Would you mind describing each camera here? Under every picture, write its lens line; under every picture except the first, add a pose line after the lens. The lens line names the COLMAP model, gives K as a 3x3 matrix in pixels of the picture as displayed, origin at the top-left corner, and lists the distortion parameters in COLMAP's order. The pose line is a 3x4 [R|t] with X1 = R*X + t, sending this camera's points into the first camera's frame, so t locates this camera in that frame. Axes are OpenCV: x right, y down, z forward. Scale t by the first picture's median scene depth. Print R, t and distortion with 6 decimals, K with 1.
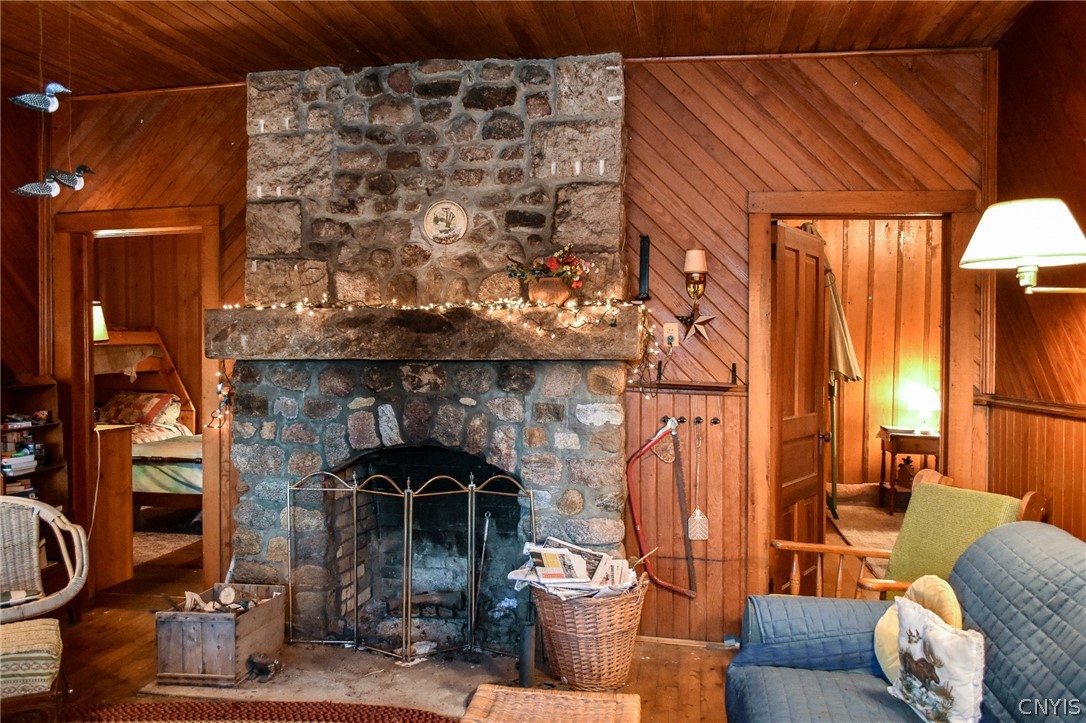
lens RADIAL K [[839.3, 0, 542.3], [0, 839.3, 361.0], [0, 0, 1]] dist [-0.016677, 0.009653]
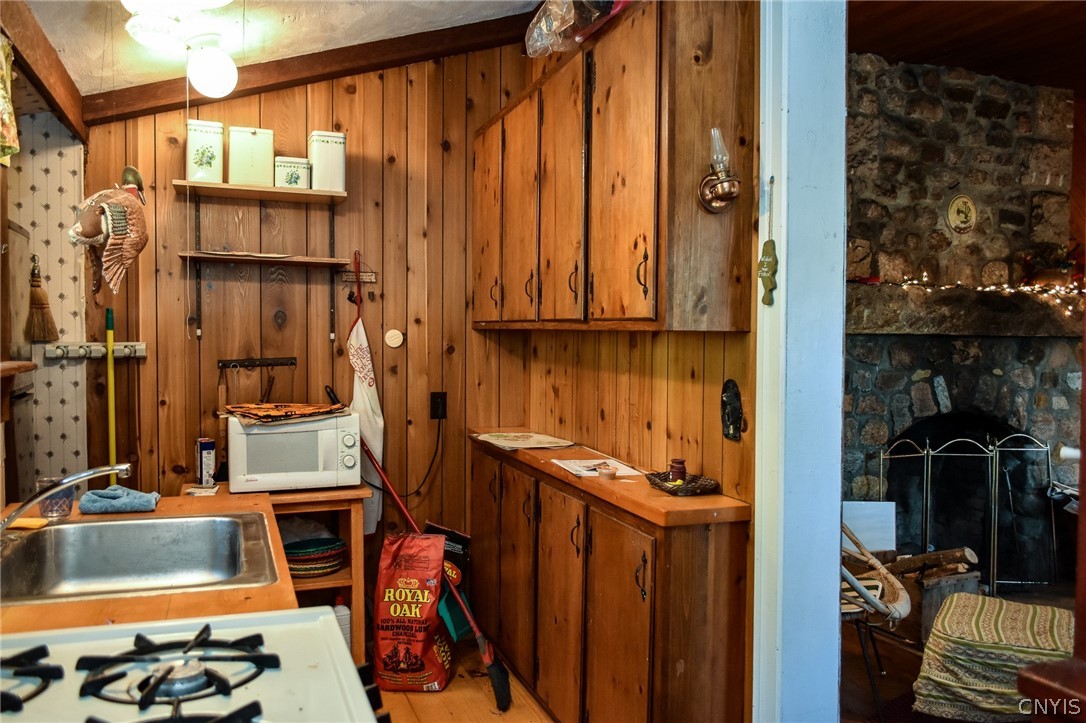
lens RADIAL K [[839.3, 0, 535.0], [0, 839.3, 359.3], [0, 0, 1]] dist [-0.016677, 0.009653]
pose [[0.865905, -0.003424, 0.500198, -1.190687], [-0.005368, 0.999855, 0.016137, 0.015144], [-0.500181, -0.016658, 0.865761, 0.313280]]
